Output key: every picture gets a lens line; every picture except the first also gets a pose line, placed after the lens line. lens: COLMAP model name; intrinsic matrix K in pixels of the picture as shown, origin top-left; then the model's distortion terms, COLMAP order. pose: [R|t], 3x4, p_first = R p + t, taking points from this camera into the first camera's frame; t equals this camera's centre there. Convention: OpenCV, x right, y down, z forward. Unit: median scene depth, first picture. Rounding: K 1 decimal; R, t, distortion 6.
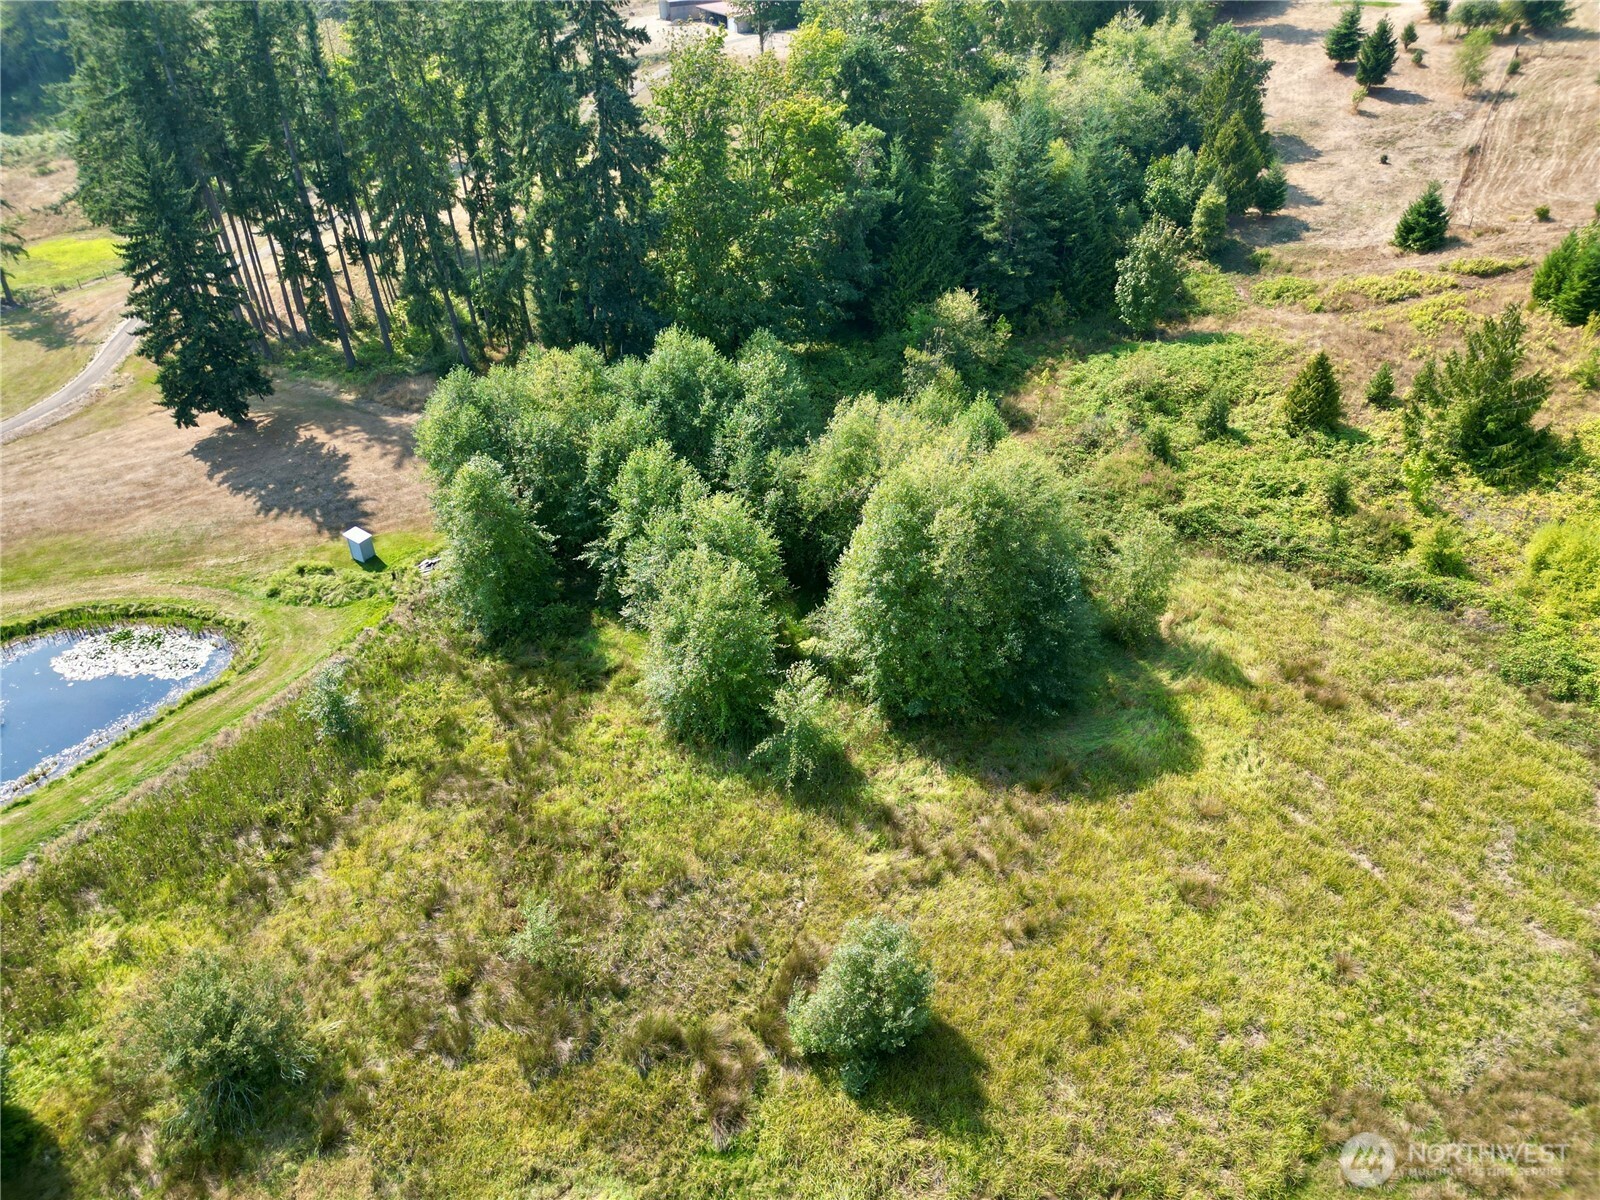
lens RADIAL K [[1117.2, 0, 808.0], [0, 1117.2, 607.9], [0, 0, 1]] dist [0.054364, -0.042177]
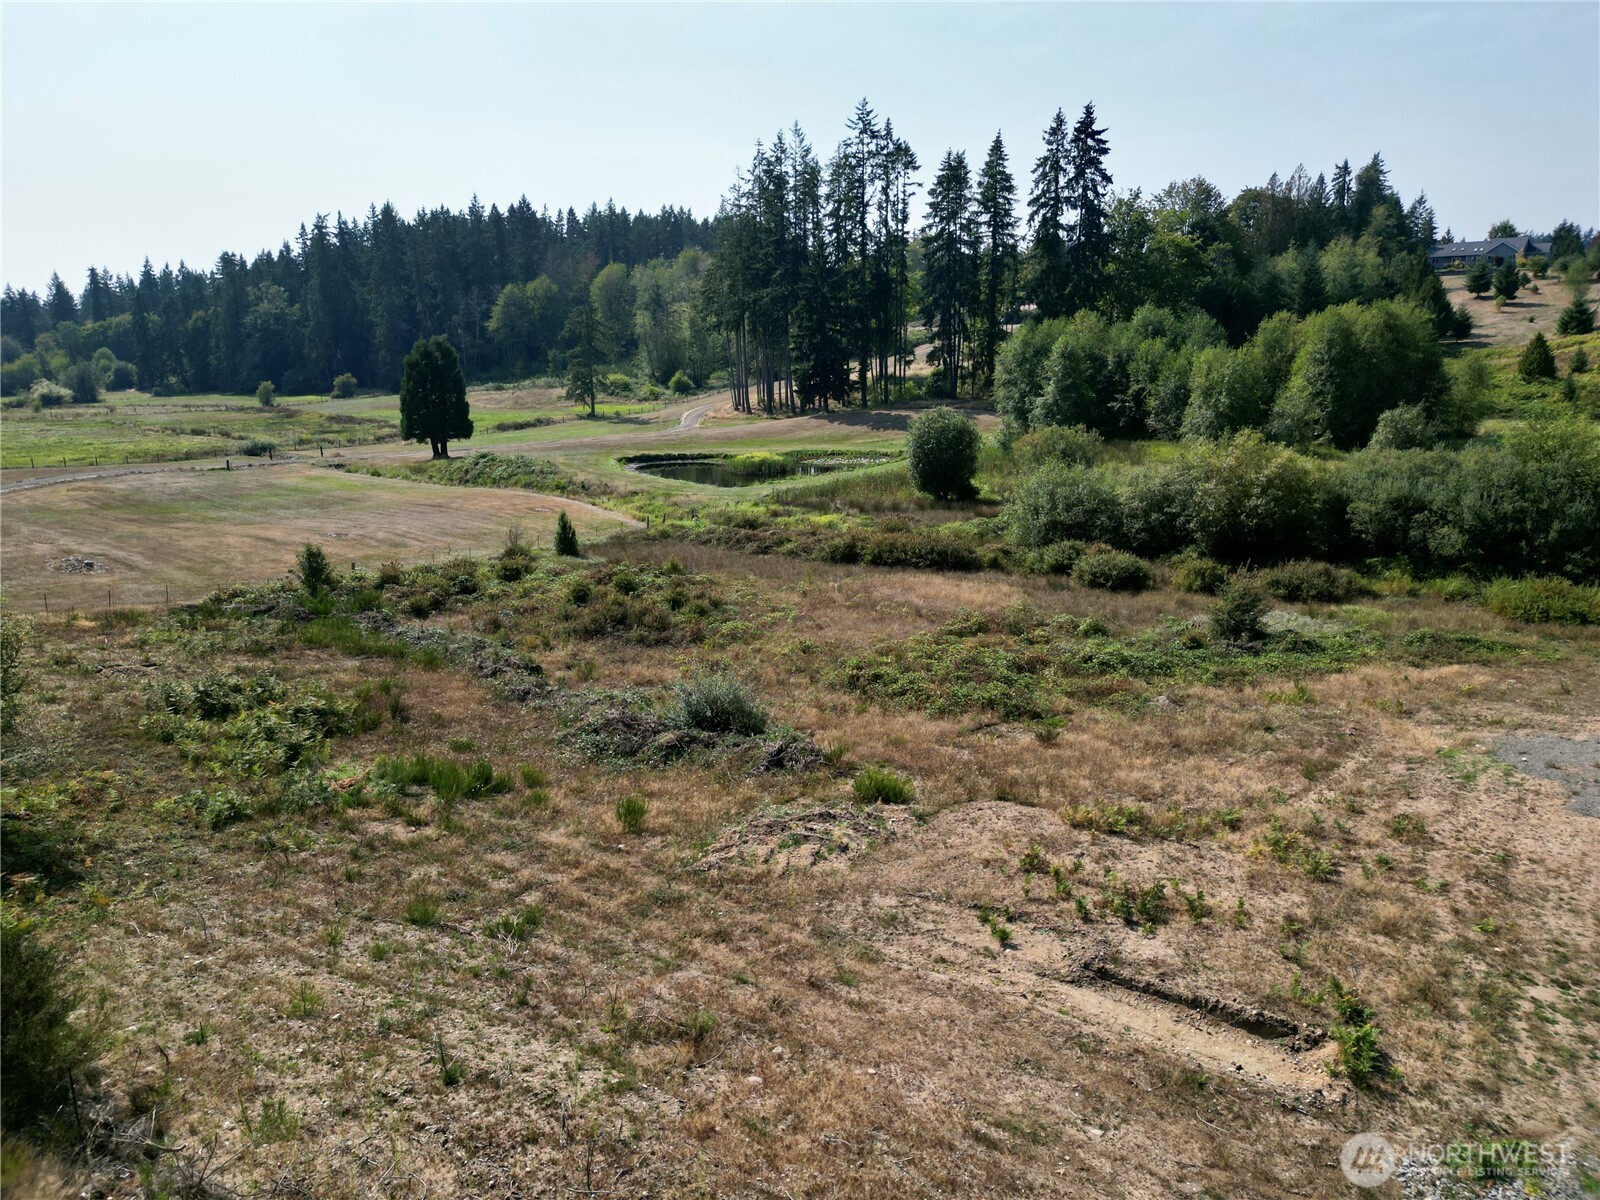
lens RADIAL K [[1117.2, 0, 805.1], [0, 1117.2, 599.5], [0, 0, 1]] dist [0.054364, -0.042177]
pose [[0.996789, 0.019907, -0.077563, -0.501149], [-0.046476, 0.932596, -0.357917, 0.822645], [0.065210, 0.360372, 0.930527, -0.491080]]
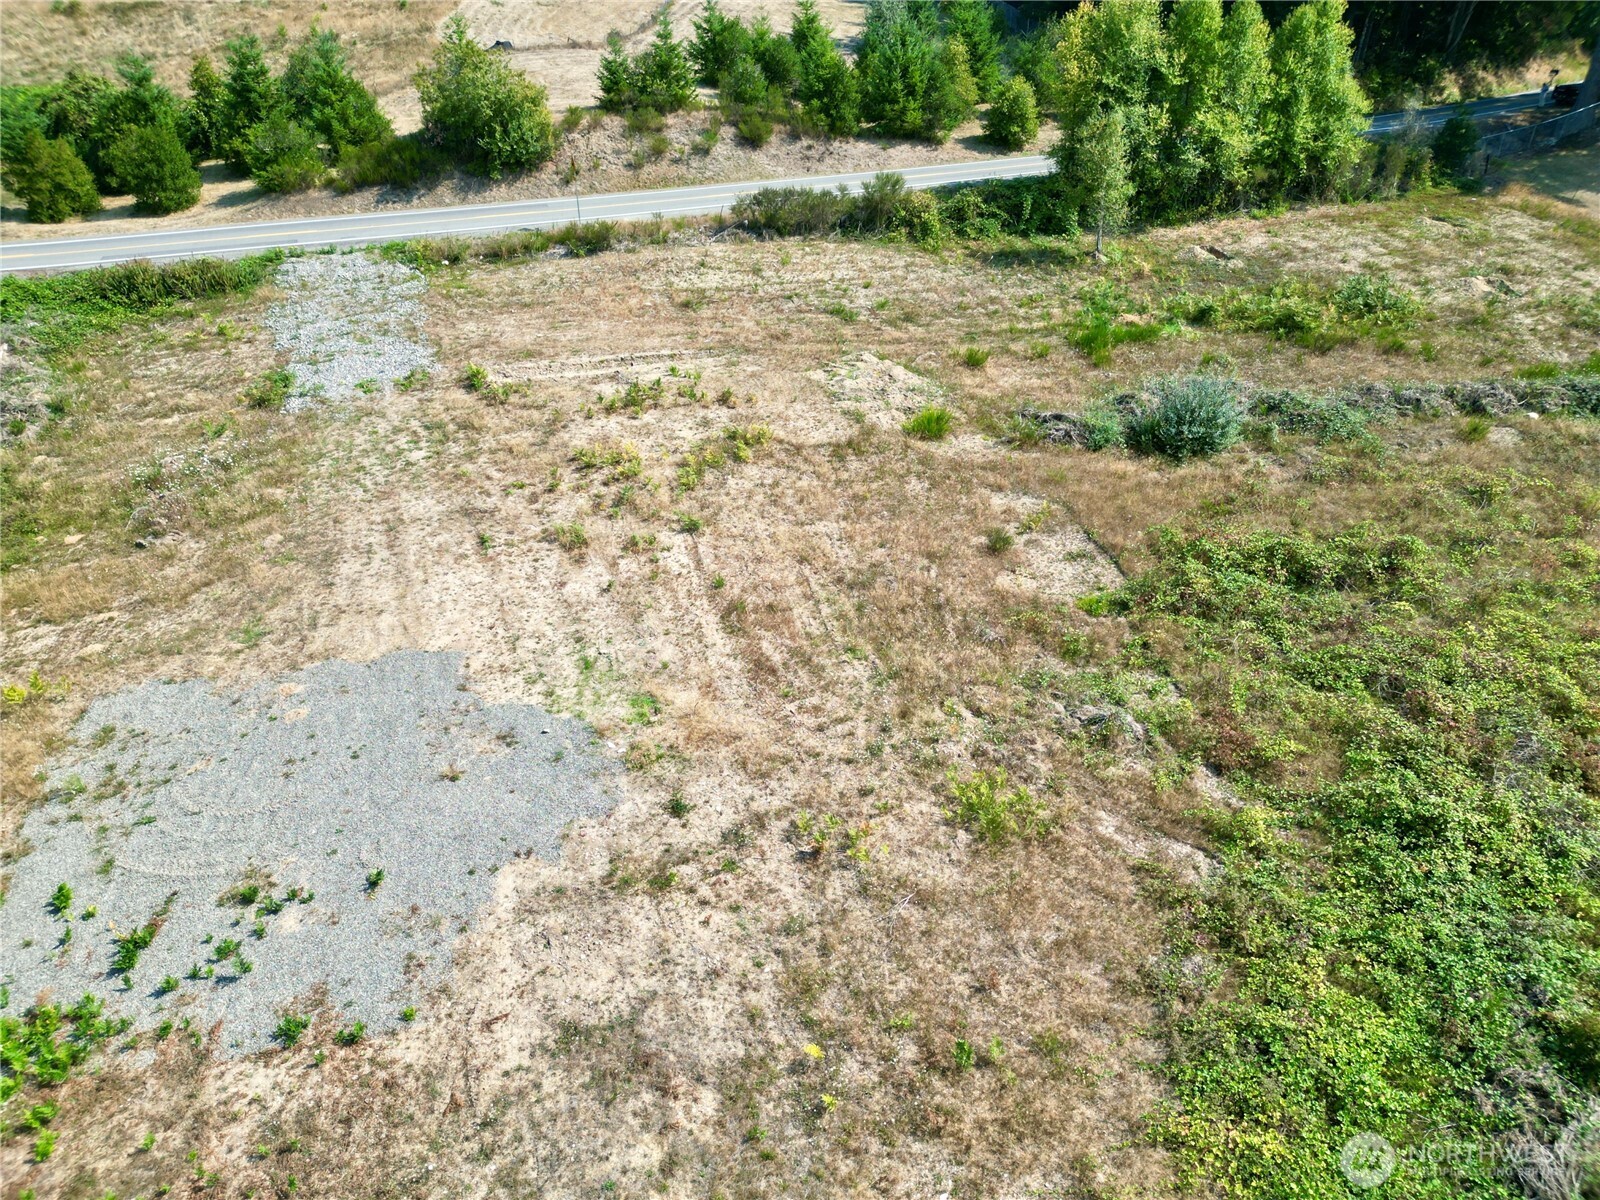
lens RADIAL K [[1117.2, 0, 803.8], [0, 1117.2, 593.6], [0, 0, 1]] dist [0.054364, -0.042177]
pose [[-0.618402, 0.389721, -0.682420, -0.140015], [-0.433297, 0.555361, 0.709809, 0.483830], [0.655617, 0.734637, -0.174572, -0.006123]]
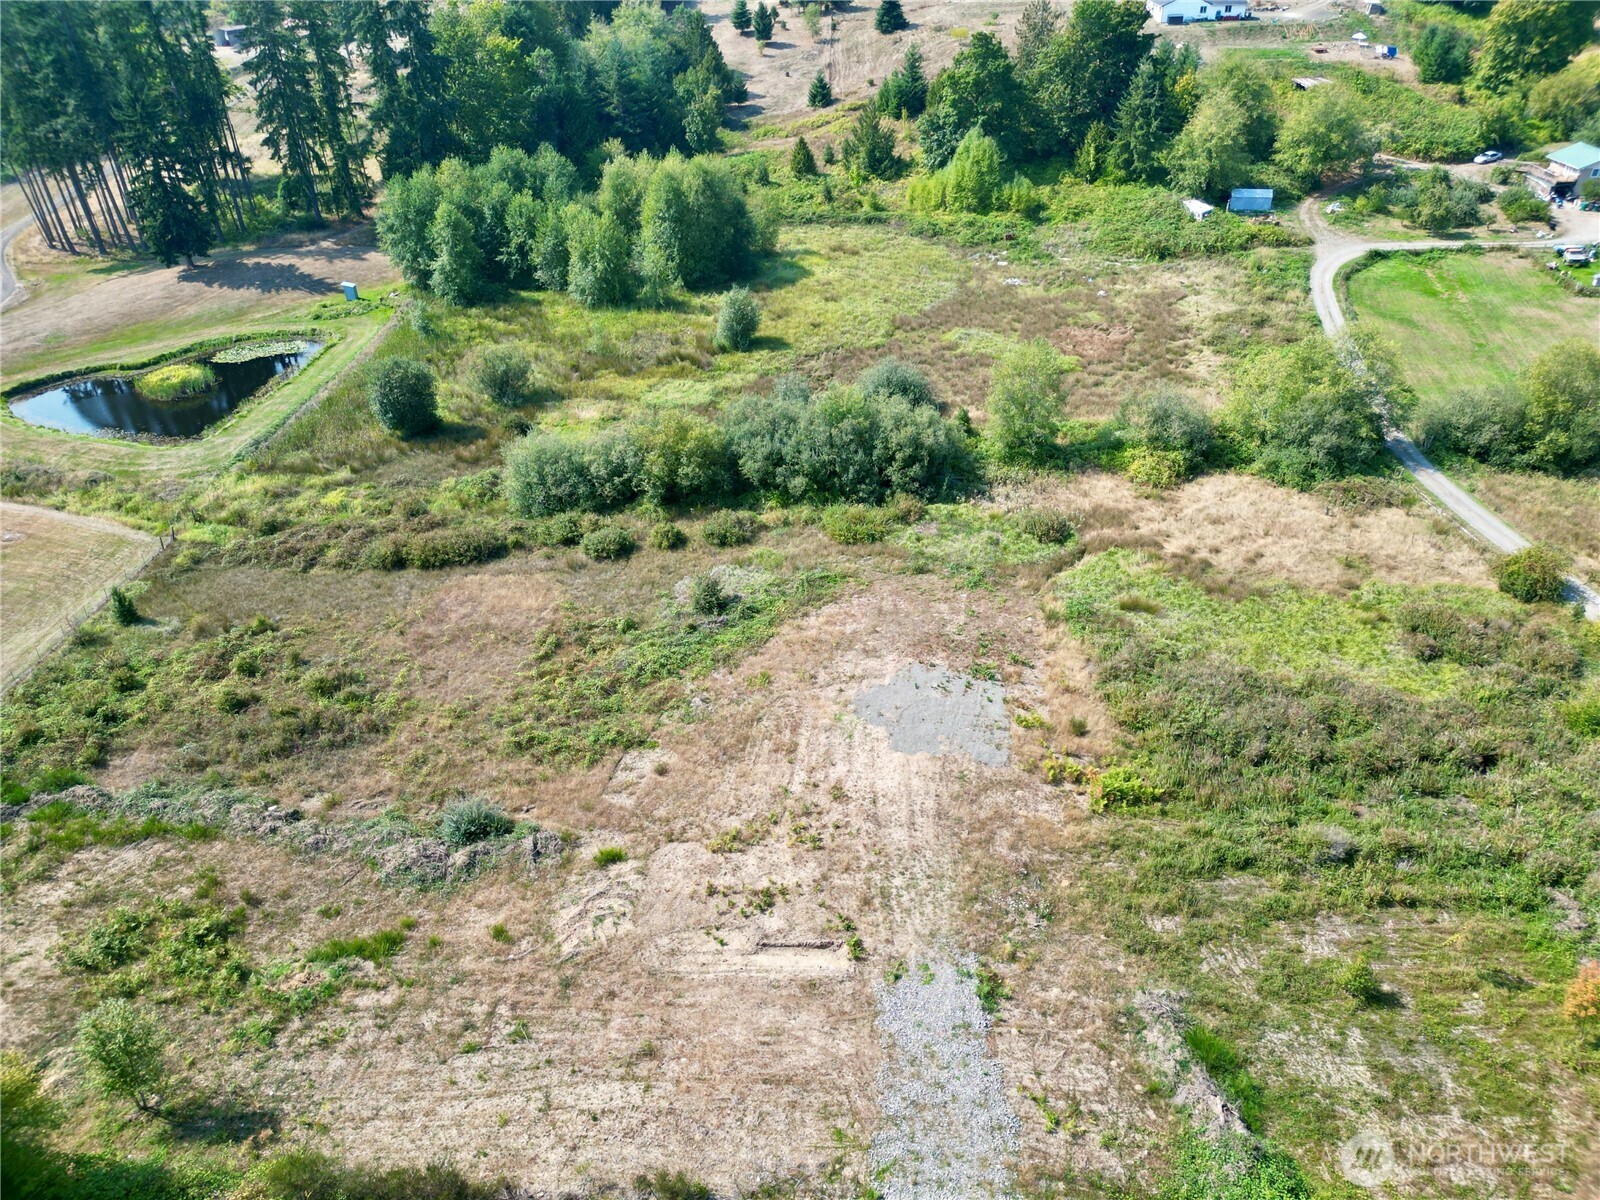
lens RADIAL K [[1117.2, 0, 805.1], [0, 1117.2, 596.7], [0, 0, 1]] dist [0.054364, -0.042177]
pose [[0.873665, -0.261877, 0.410037, -0.651899], [0.282242, 0.959277, 0.011285, 0.604632], [-0.396295, 0.105871, 0.911999, -0.861117]]
